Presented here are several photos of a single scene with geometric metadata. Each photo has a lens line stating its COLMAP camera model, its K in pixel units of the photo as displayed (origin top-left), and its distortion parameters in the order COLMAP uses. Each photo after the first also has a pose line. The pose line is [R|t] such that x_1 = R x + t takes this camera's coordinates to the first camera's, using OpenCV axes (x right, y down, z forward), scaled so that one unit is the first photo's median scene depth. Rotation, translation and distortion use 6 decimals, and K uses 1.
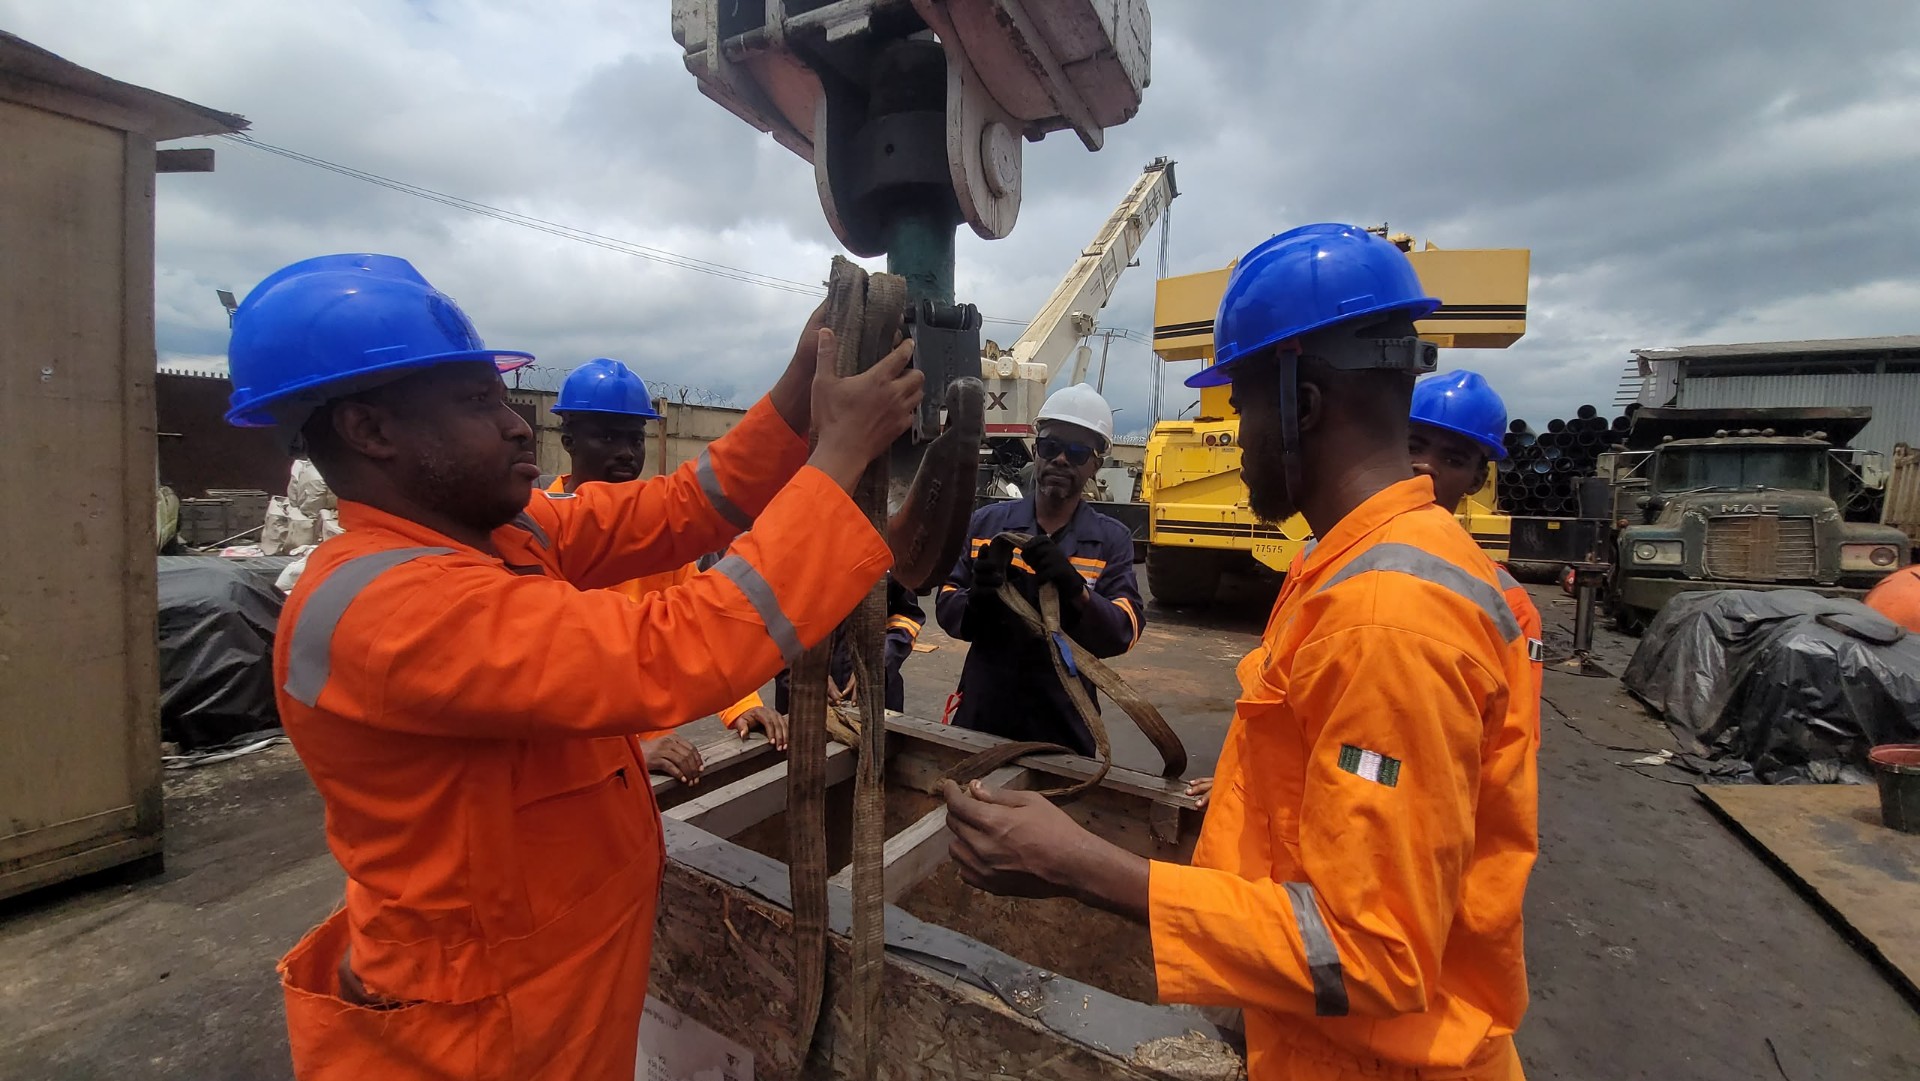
lens RADIAL K [[754.2, 0, 970.8], [0, 754.2, 508.0], [0, 0, 1]] dist [0.000269, -0.010195]
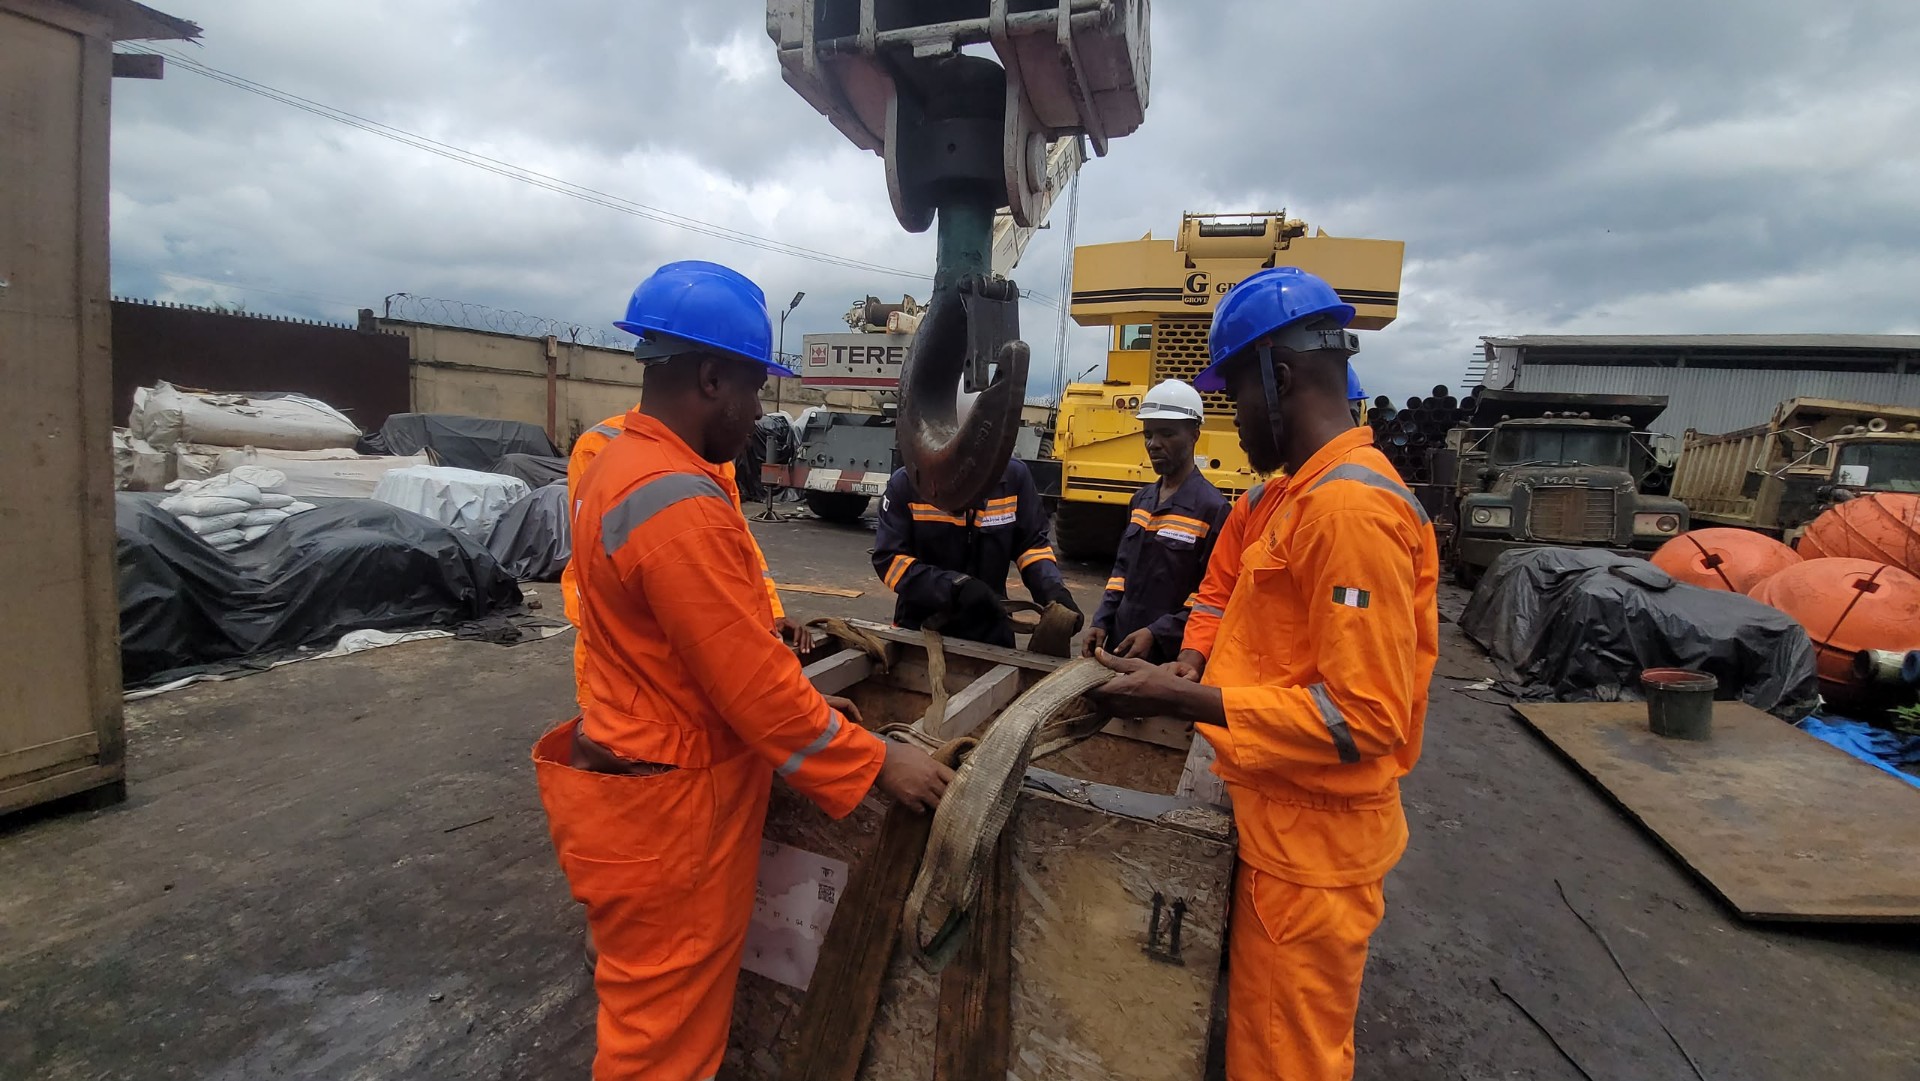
lens RADIAL K [[777.9, 0, 960.7], [0, 777.9, 506.2], [0, 0, 1]] dist [-0.000895, -0.012531]
pose [[0.989616, 0.020154, 0.142318, -0.093763], [-0.027198, 0.998490, 0.047722, 0.014778], [-0.141142, -0.051097, 0.988670, -0.097102]]
